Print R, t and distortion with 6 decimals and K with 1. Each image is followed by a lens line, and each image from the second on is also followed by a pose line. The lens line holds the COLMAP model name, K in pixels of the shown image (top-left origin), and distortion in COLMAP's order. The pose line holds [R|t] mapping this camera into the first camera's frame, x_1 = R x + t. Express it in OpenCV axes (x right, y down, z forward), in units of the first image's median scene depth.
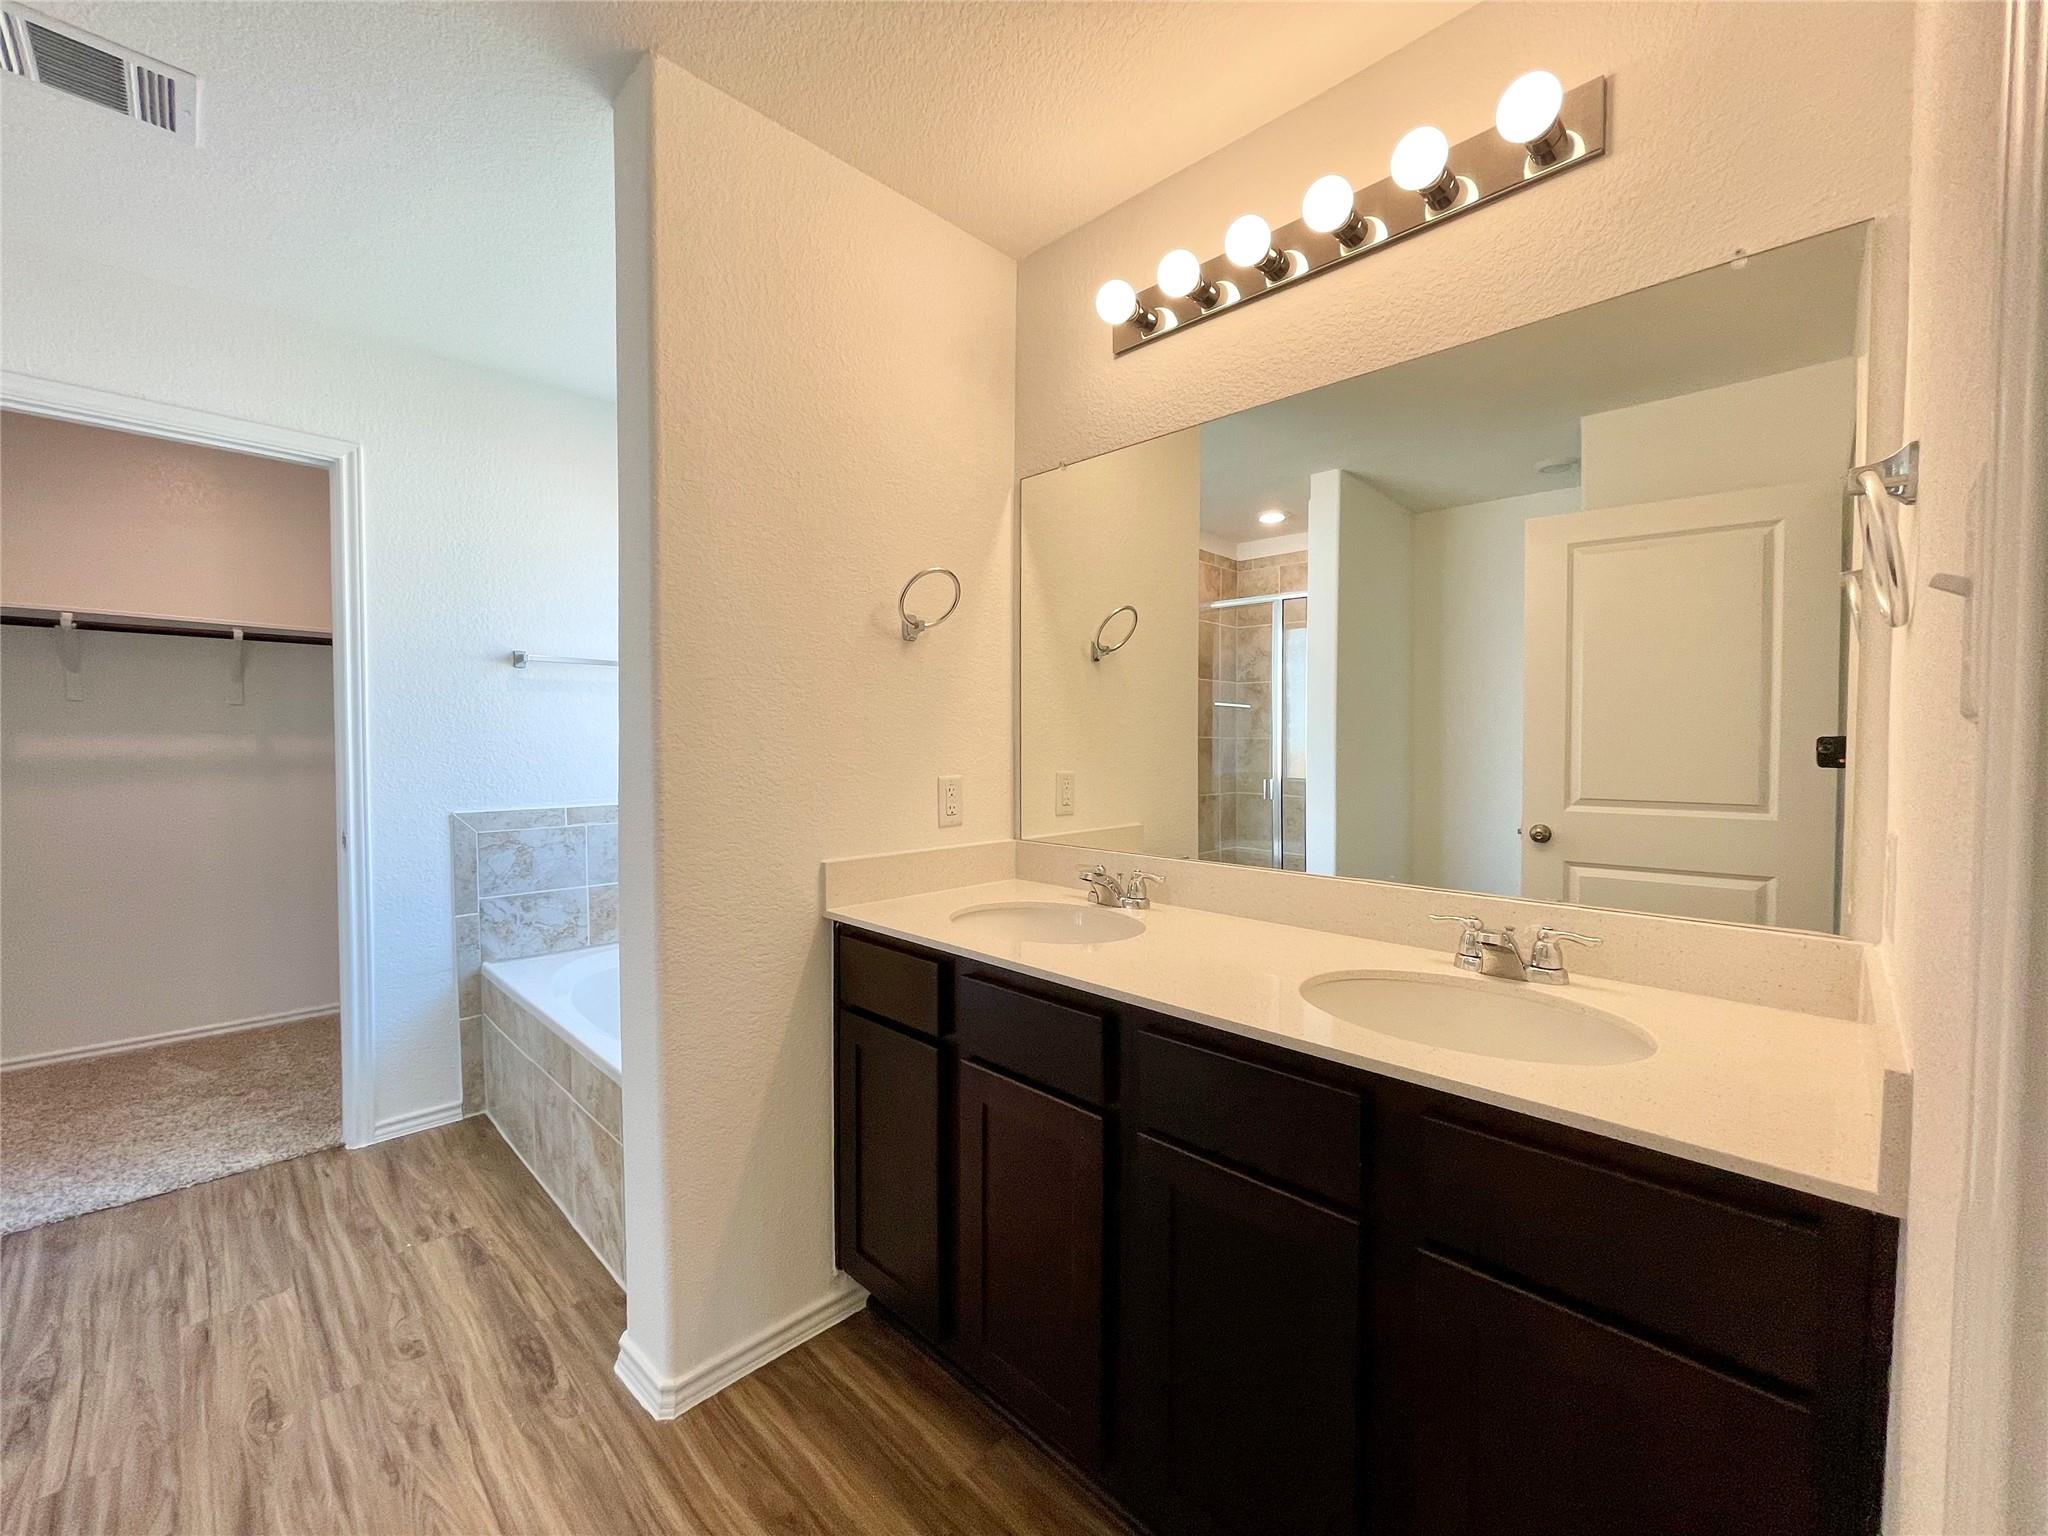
lens RADIAL K [[827.3, 0, 1030.3], [0, 827.3, 771.2], [0, 0, 1]] dist [0.000945, 0.000274]
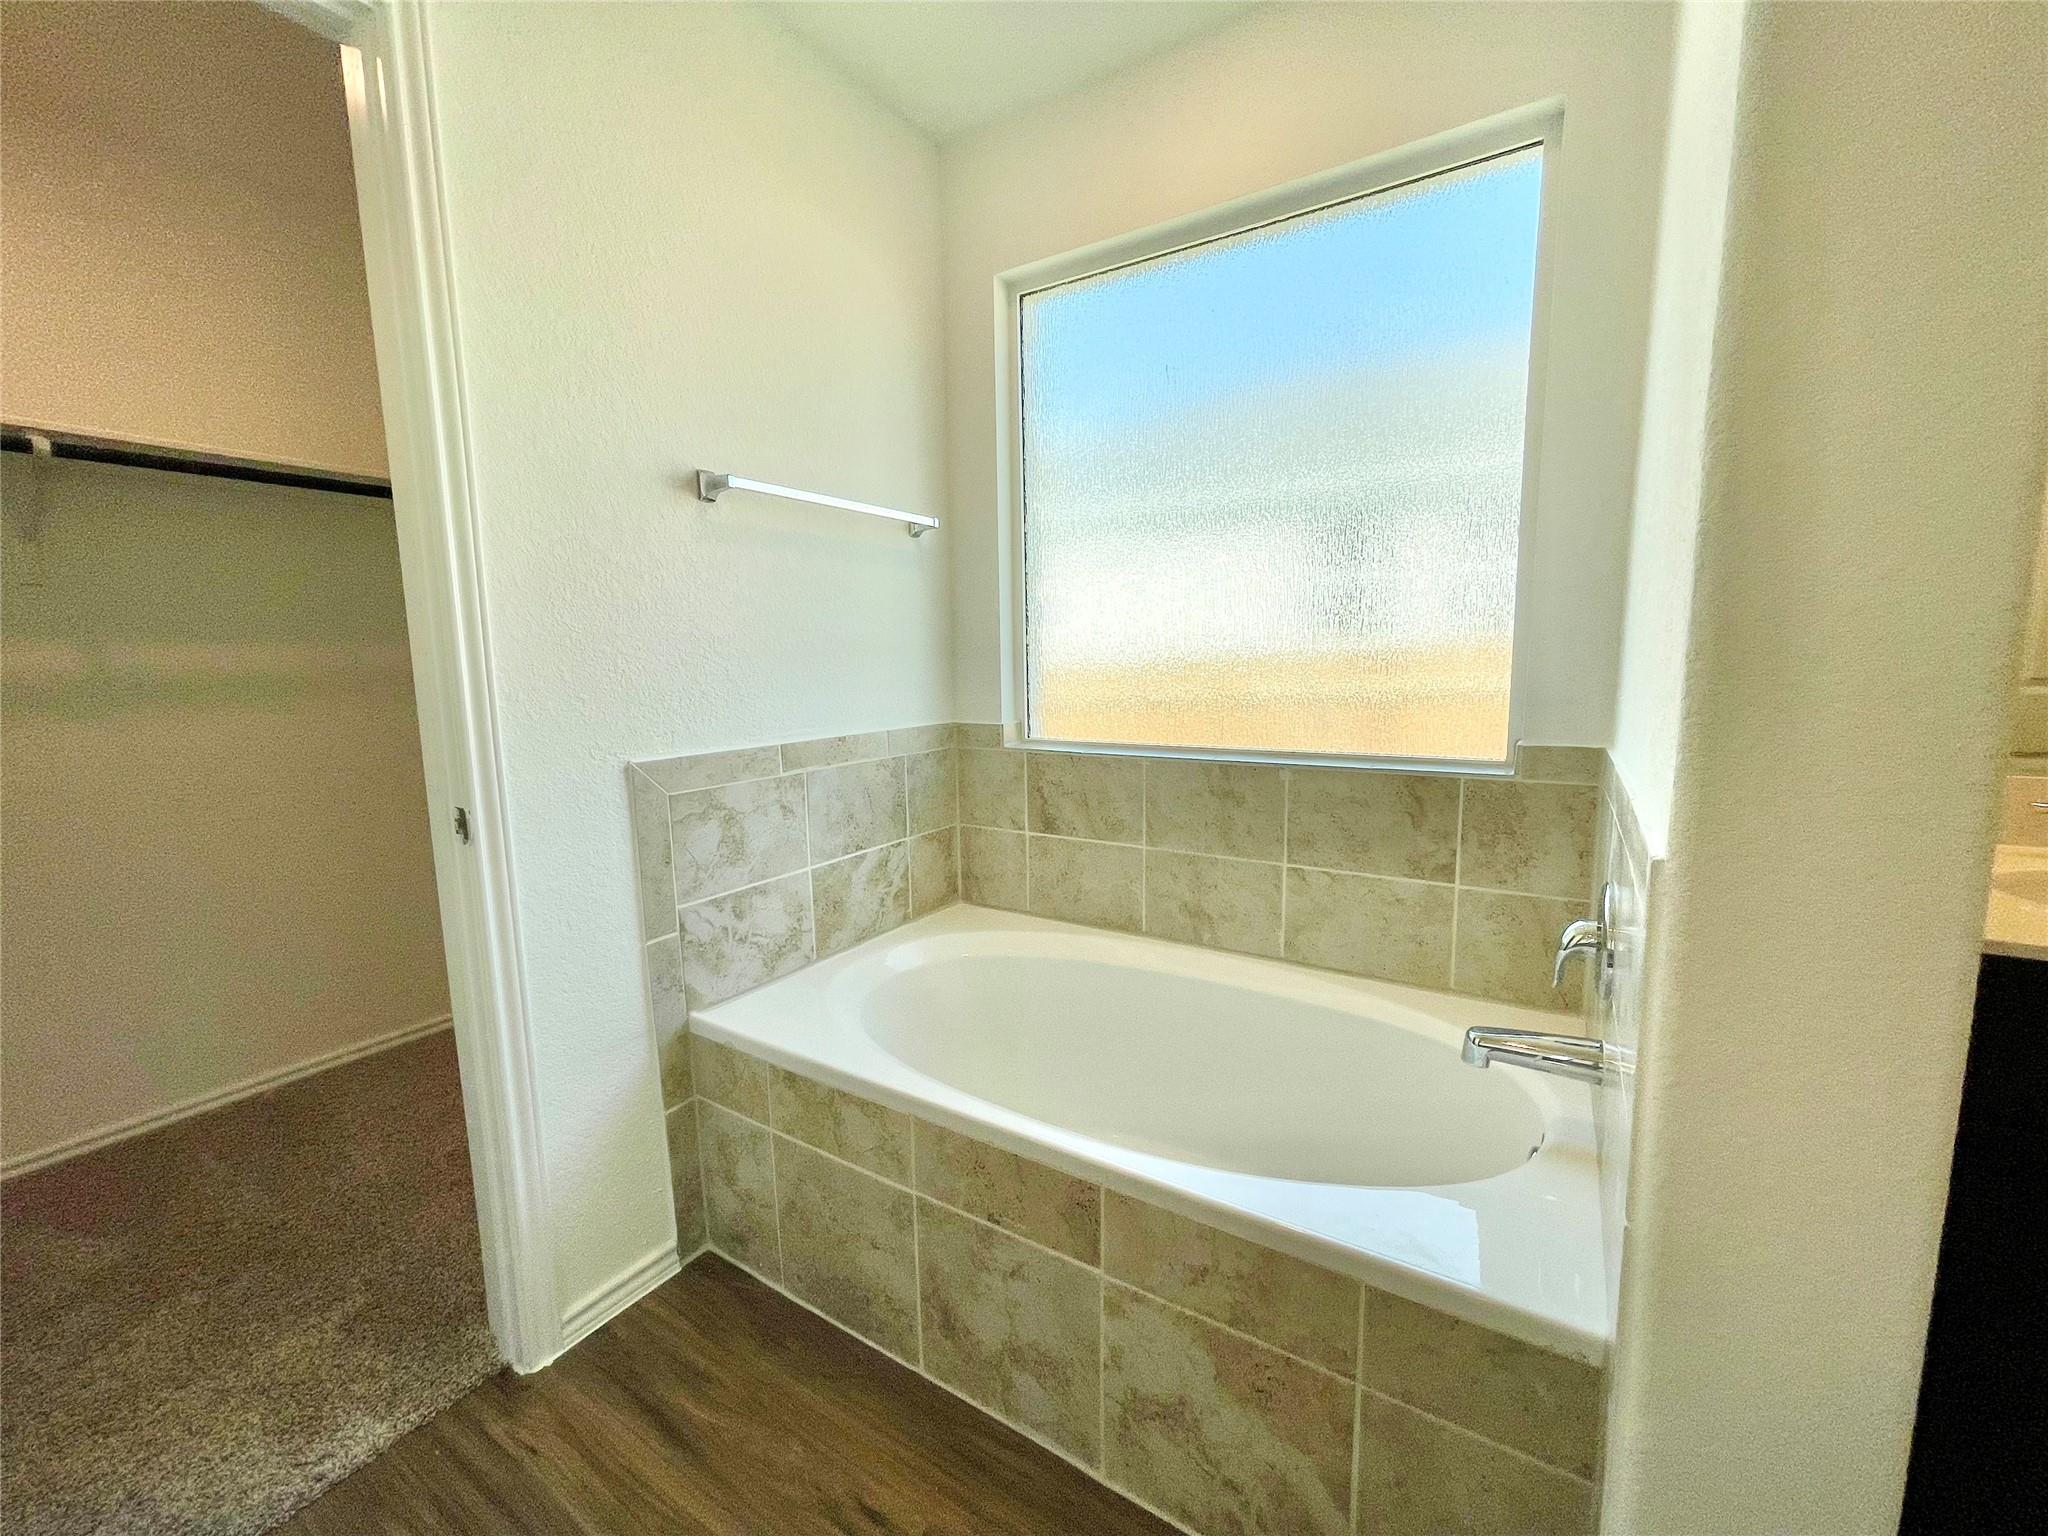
lens RADIAL K [[827.3, 0, 1018.8], [0, 827.3, 766.0], [0, 0, 1]] dist [0.000945, 0.000274]
pose [[0.978873, -0.051403, 0.197902, -0.535540], [0.030757, 0.993888, 0.106020, 0.001236], [-0.202142, -0.097693, 0.974471, 0.392714]]
